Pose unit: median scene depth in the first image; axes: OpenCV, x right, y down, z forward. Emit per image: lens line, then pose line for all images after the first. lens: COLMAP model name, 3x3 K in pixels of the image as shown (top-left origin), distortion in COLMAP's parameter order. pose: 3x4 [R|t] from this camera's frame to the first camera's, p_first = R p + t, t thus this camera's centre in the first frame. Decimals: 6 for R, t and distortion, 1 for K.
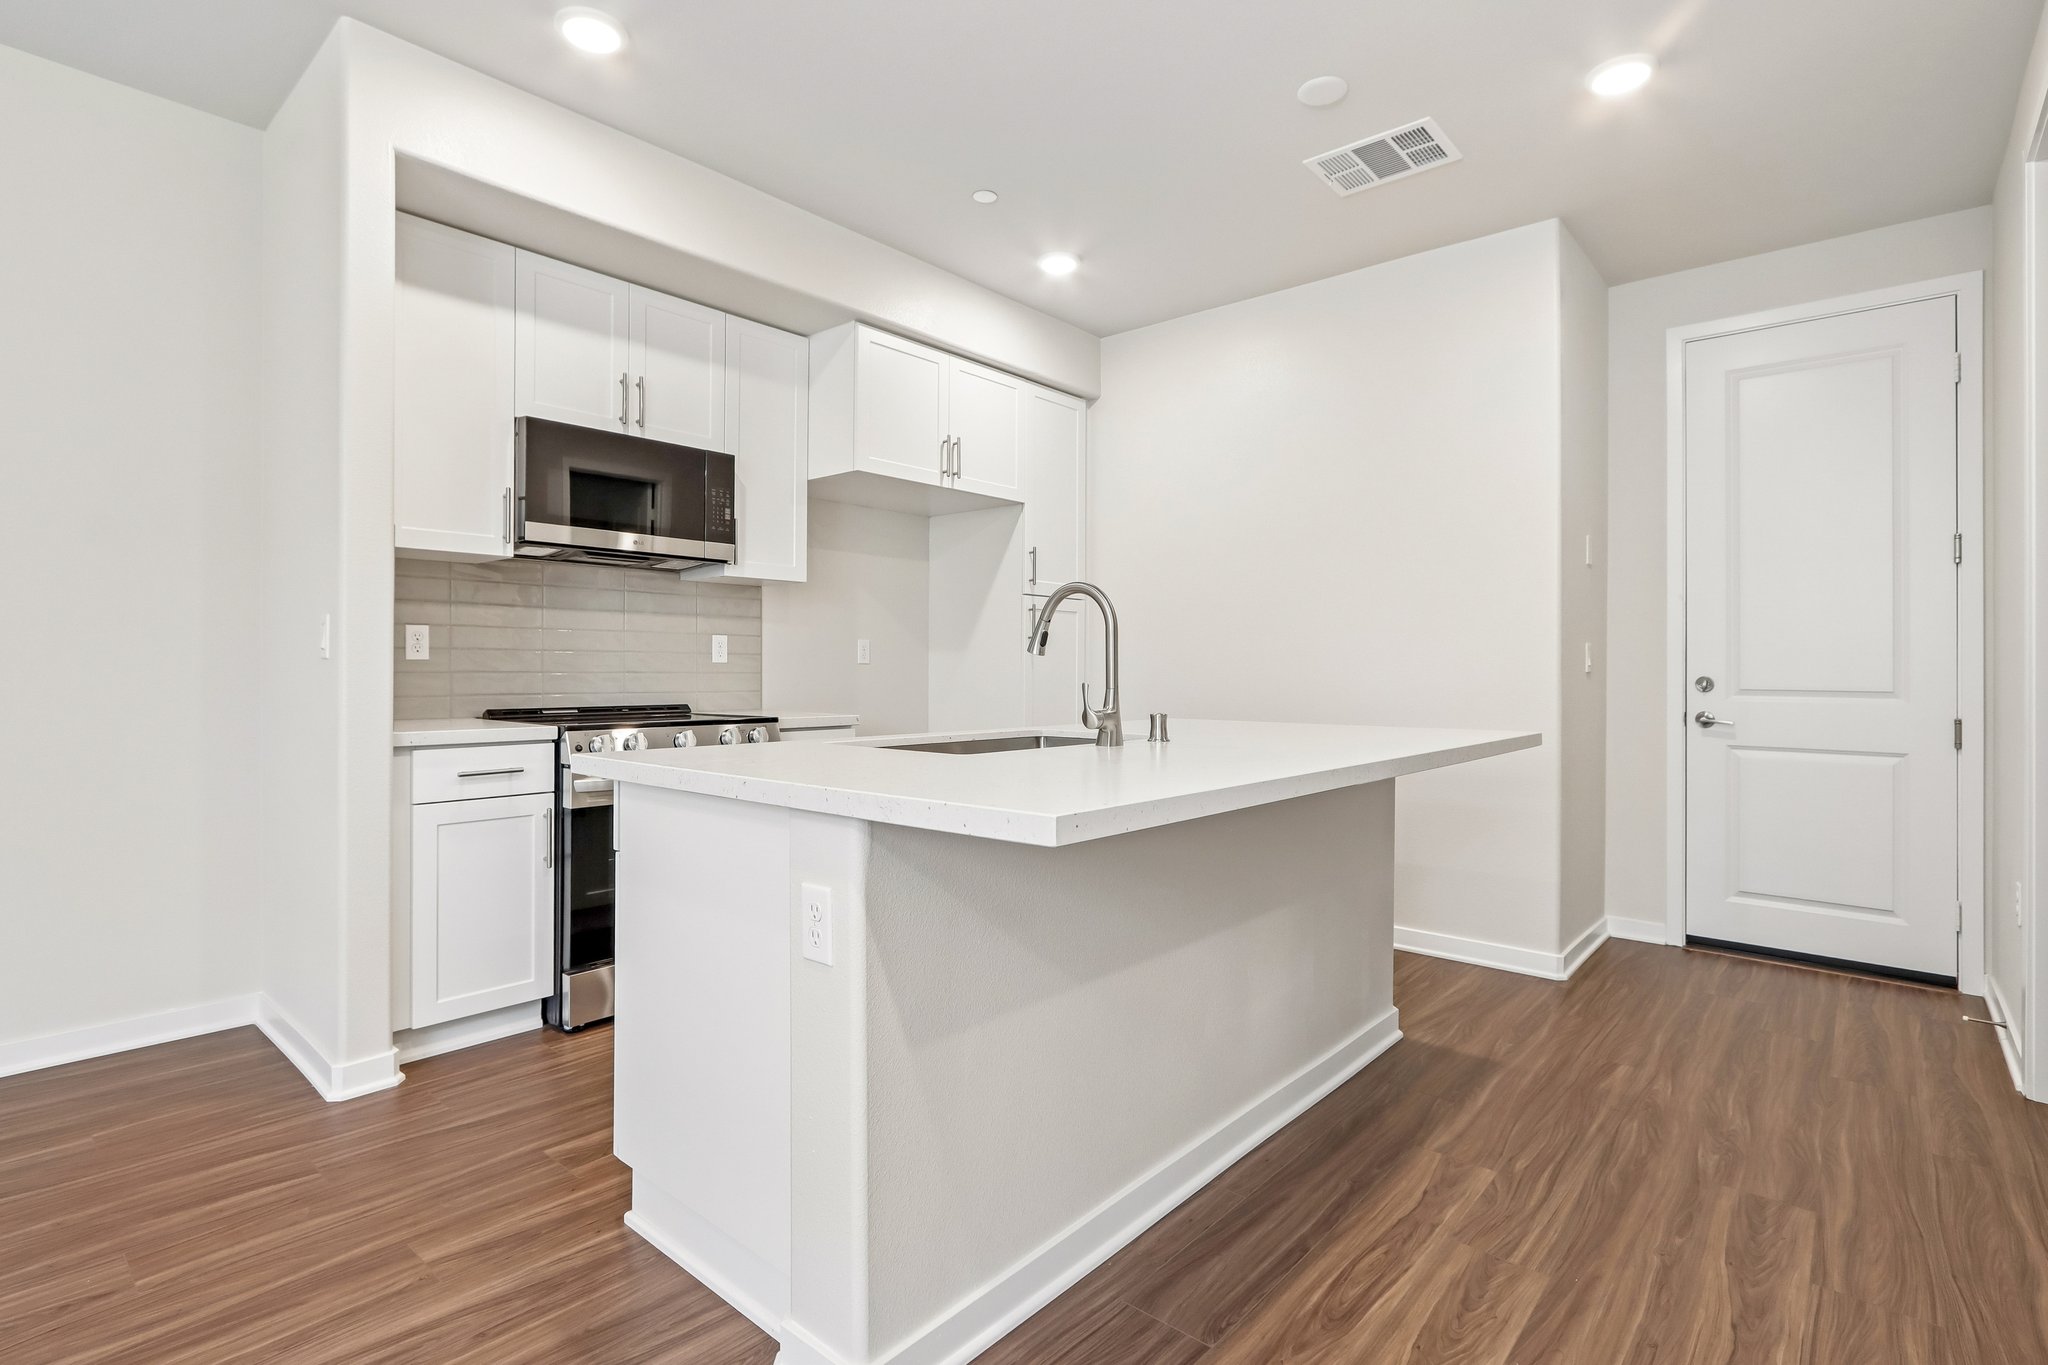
lens RADIAL K [[973.9, 0, 1027.5], [0, 973.9, 669.4], [0, 0, 1]] dist [-0.002676, -0.000026]
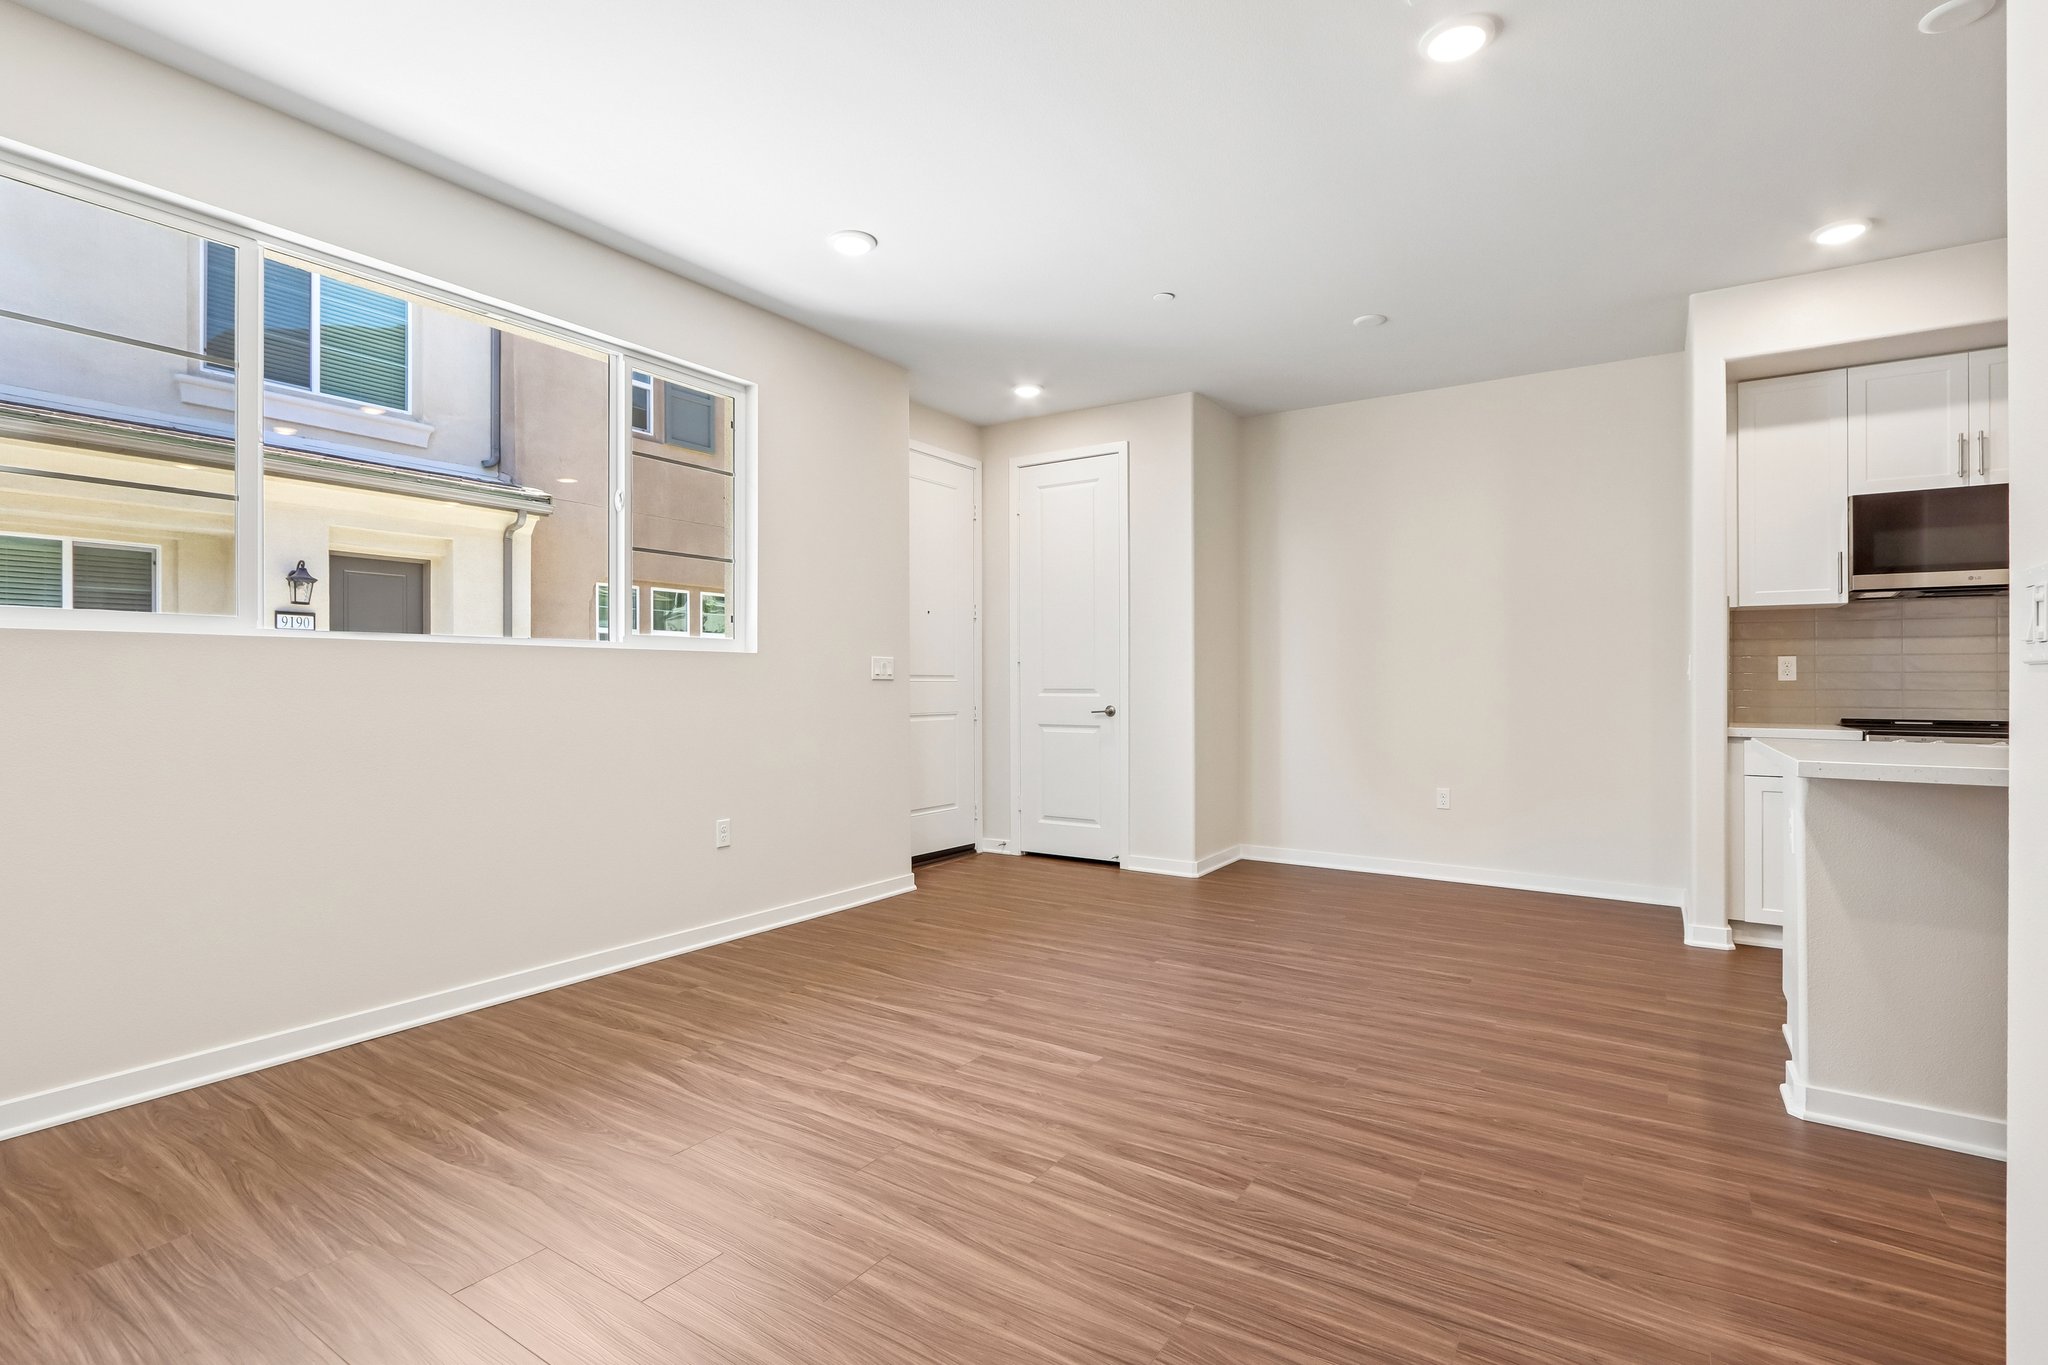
lens RADIAL K [[973.9, 0, 1026.5], [0, 973.9, 684.2], [0, 0, 1]] dist [-0.002676, -0.000026]
pose [[0.138925, -0.007100, -0.990277, 0.632405], [0.000828, 0.999975, -0.007053, 0.003169], [0.990302, 0.000160, 0.138928, -0.291282]]
